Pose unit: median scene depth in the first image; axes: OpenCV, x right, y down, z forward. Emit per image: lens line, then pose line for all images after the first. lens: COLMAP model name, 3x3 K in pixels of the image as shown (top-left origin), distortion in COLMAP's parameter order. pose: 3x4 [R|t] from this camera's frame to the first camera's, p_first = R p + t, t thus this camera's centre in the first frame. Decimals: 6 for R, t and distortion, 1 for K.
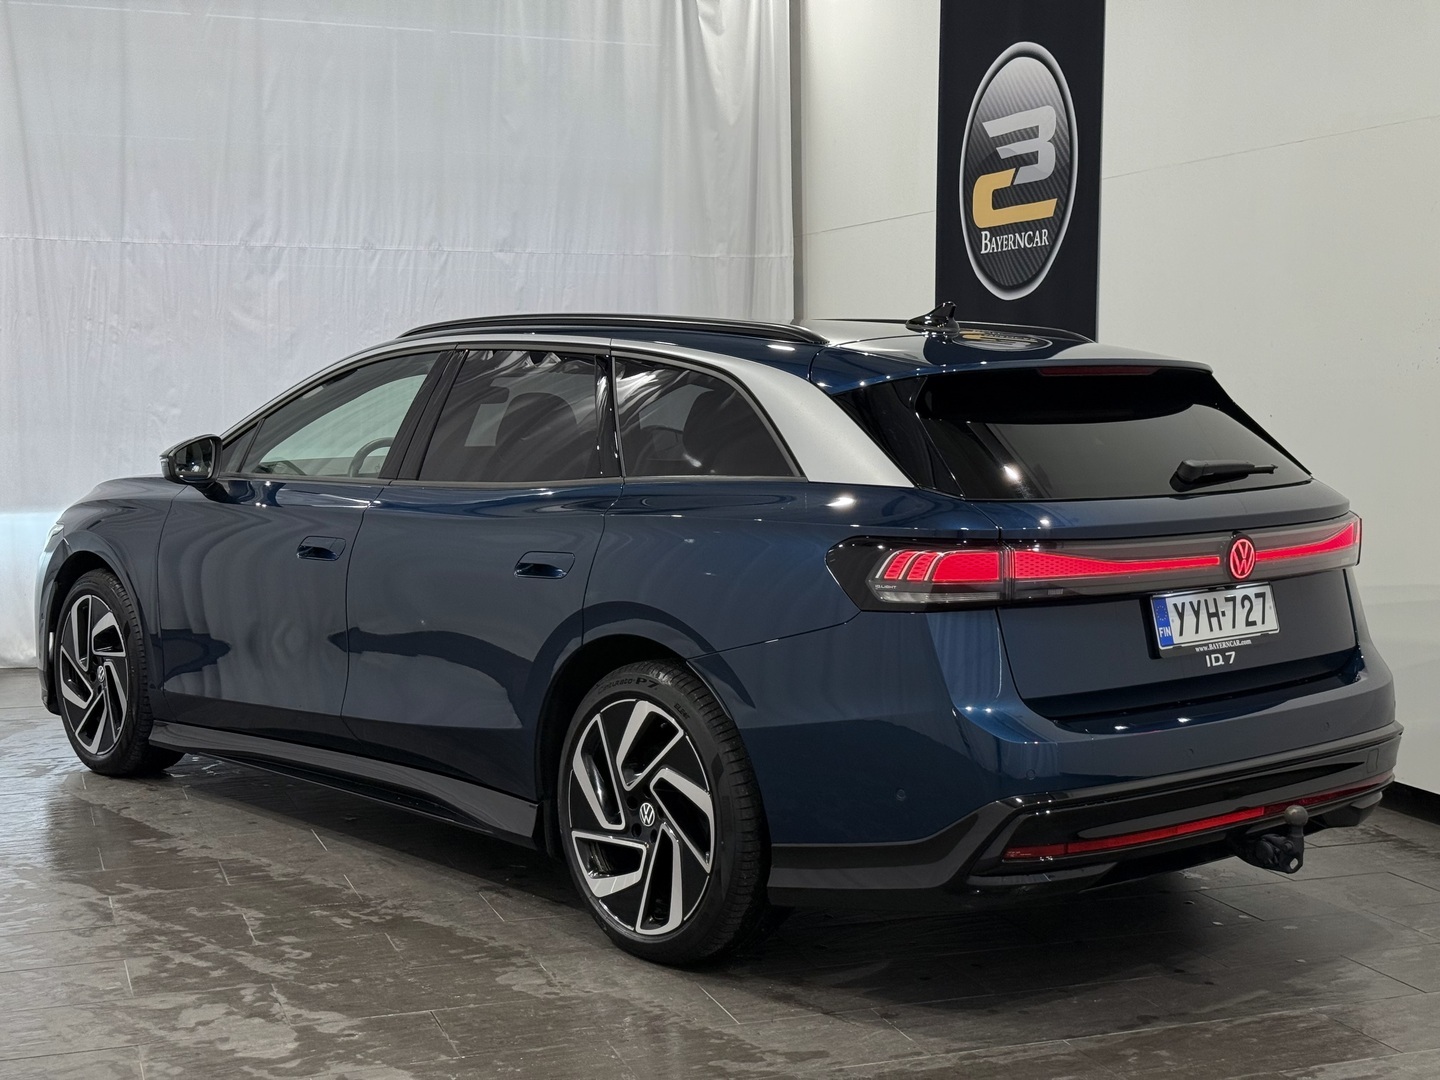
lens RADIAL K [[2012.3, 0, 716.4], [0, 2012.3, 539.1], [0, 0, 1]] dist [0.107172, 0.000000]
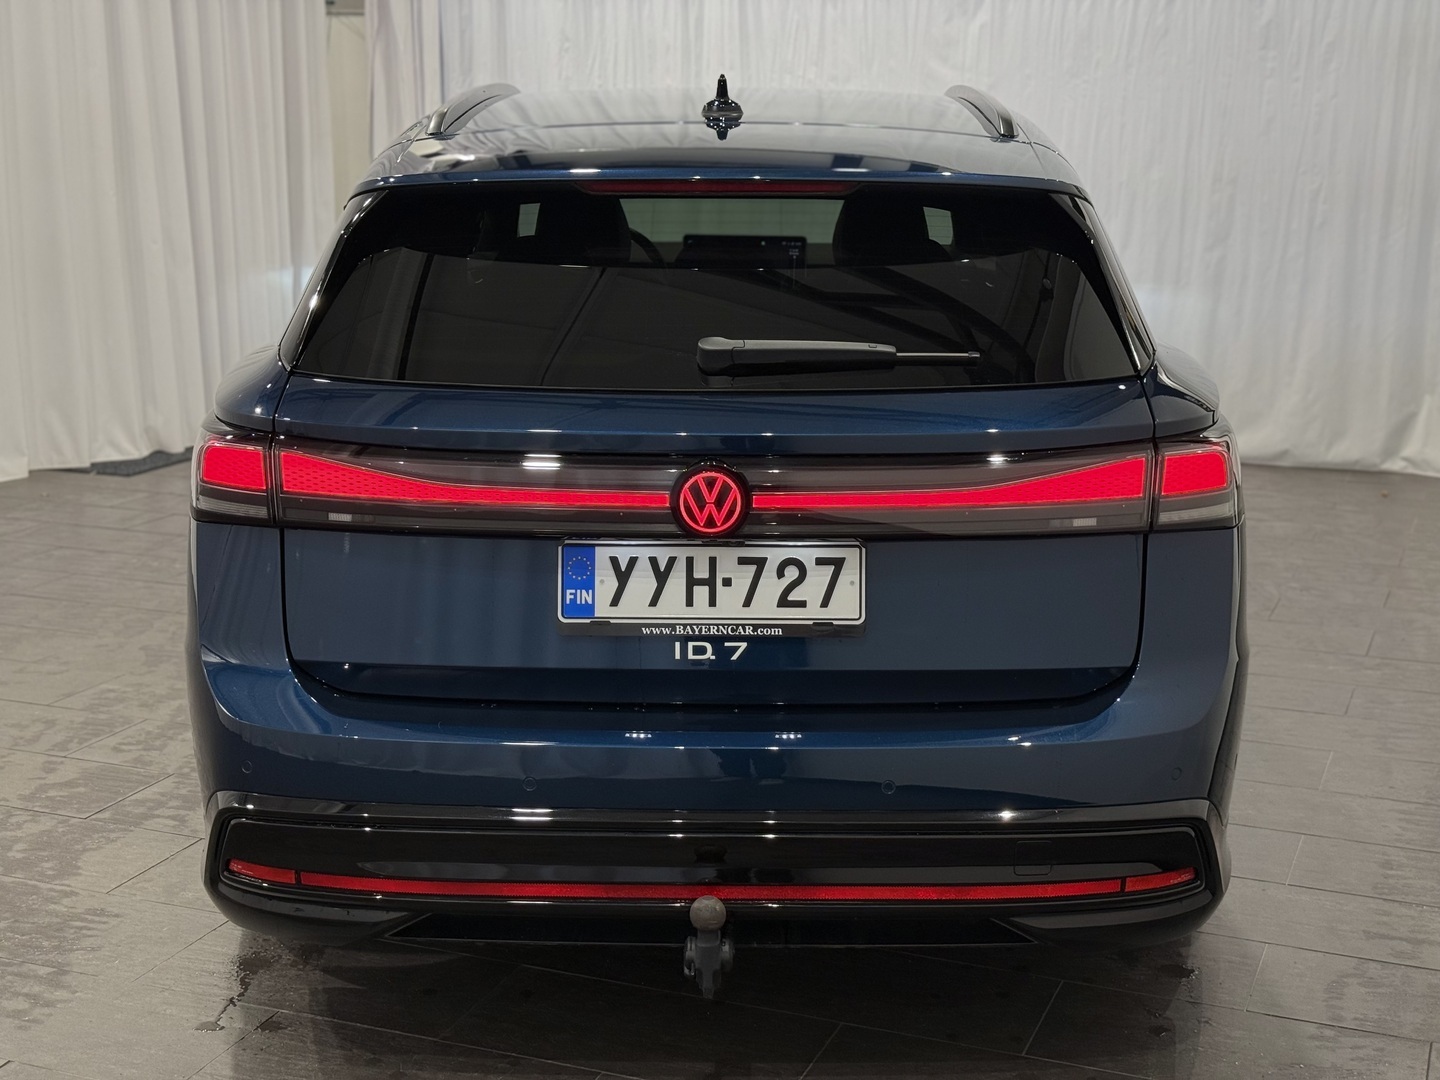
lens RADIAL K [[2012.3, 0, 719.7], [0, 2012.3, 540.3], [0, 0, 1]] dist [0.107172, 0.000000]
pose [[0.744470, 0.146942, -0.651285, 0.663930], [-0.059369, 0.986186, 0.154639, -0.075065], [0.665011, -0.076458, 0.742909, 0.526864]]
